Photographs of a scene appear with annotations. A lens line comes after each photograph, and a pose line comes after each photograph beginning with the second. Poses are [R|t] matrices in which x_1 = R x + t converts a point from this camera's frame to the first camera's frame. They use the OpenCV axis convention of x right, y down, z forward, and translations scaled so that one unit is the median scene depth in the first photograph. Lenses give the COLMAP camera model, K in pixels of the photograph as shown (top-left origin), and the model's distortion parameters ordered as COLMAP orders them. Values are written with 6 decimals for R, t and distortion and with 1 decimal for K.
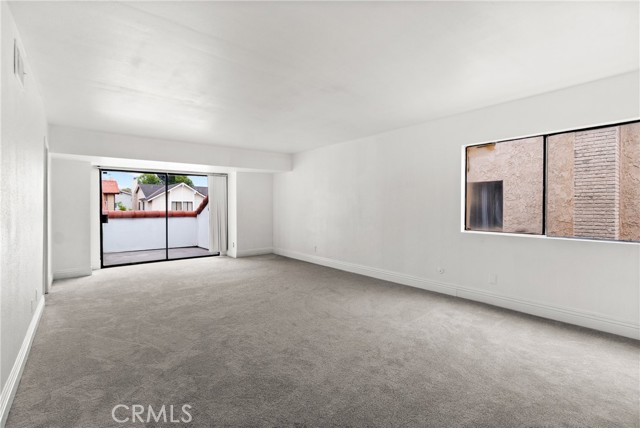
lens RADIAL K [[300.2, 0, 325.0], [0, 300.2, 209.4], [0, 0, 1]] dist [0.001592, -0.000999]
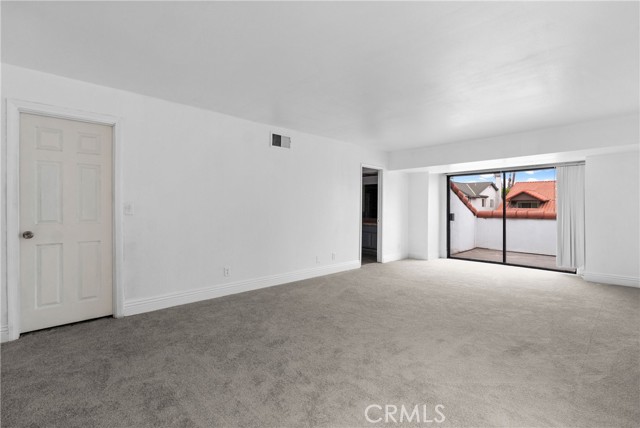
lens RADIAL K [[300.2, 0, 322.3], [0, 300.2, 212.3], [0, 0, 1]] dist [0.001592, -0.000999]
pose [[0.086368, 0.021829, -0.996024, 0.329381], [-0.015386, 0.999670, 0.020575, -0.002452], [0.996144, 0.013547, 0.086676, 0.326767]]
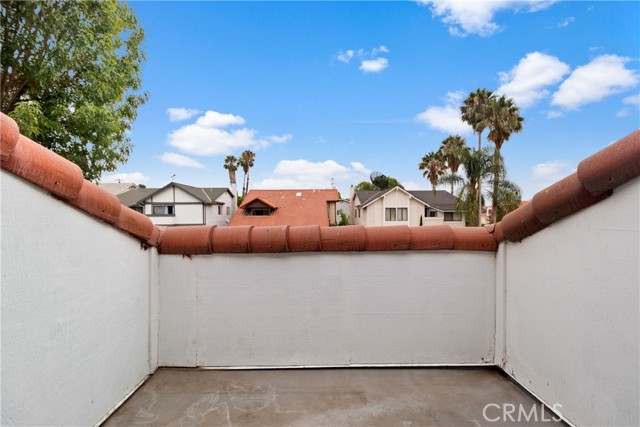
lens RADIAL K [[300.2, 0, 319.0], [0, 300.2, 214.4], [0, 0, 1]] dist [0.001592, -0.000999]
pose [[0.777039, -0.004401, -0.629438, -0.547009], [0.000859, 0.999982, -0.005932, -0.006445], [0.629452, 0.004069, 0.777028, 0.952784]]
